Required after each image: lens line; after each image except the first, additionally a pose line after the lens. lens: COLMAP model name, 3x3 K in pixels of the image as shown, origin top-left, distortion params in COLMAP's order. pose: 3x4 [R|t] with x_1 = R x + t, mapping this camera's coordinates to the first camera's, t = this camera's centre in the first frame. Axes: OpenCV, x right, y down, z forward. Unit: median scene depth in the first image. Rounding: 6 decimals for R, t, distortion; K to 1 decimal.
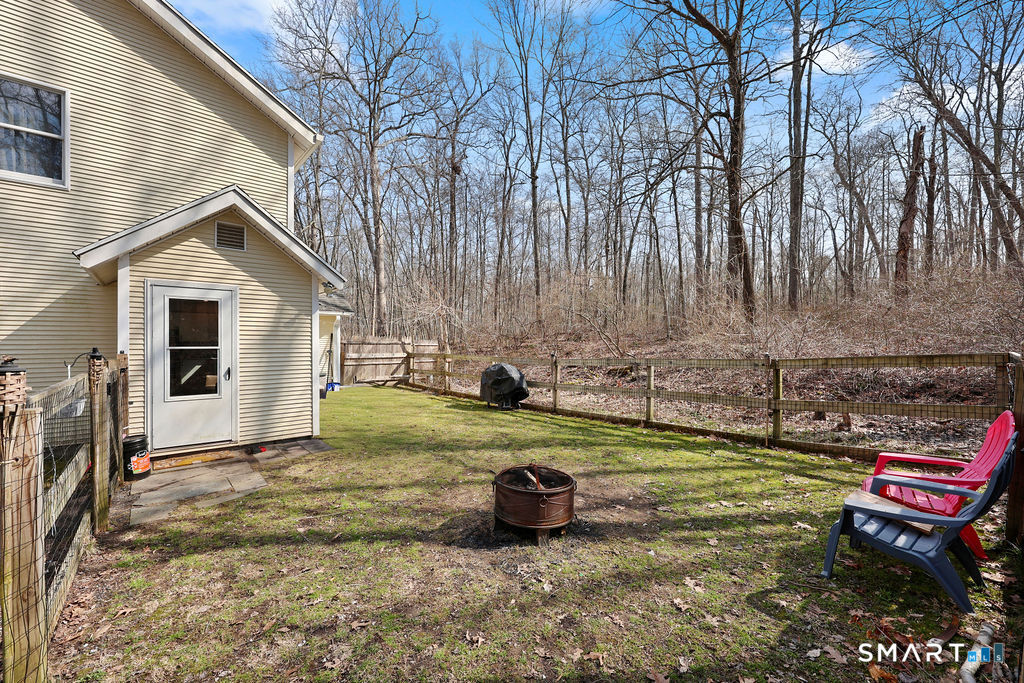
lens RADIAL K [[412.5, 0, 514.6], [0, 412.5, 344.3], [0, 0, 1]] dist [-0.001589, 0.001170]
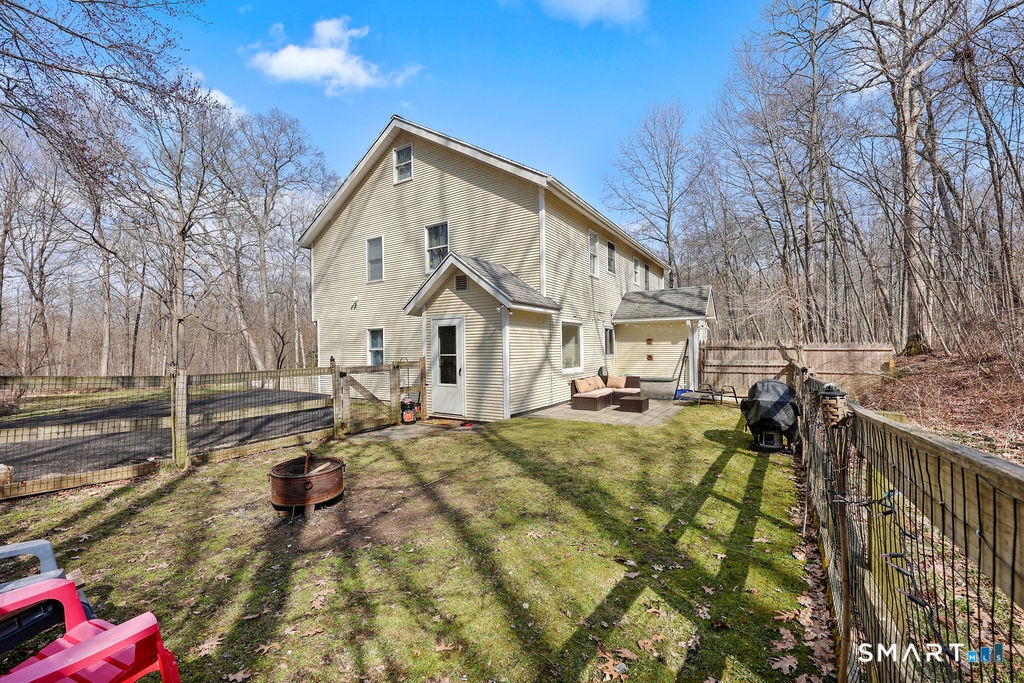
lens RADIAL K [[412.5, 0, 515.5], [0, 412.5, 345.6], [0, 0, 1]] dist [-0.001589, 0.001170]
pose [[0.302034, -0.014427, -0.953188, 0.877084], [0.010070, 0.999878, -0.011943, -0.006376], [0.953244, -0.005992, 0.302142, 0.761282]]
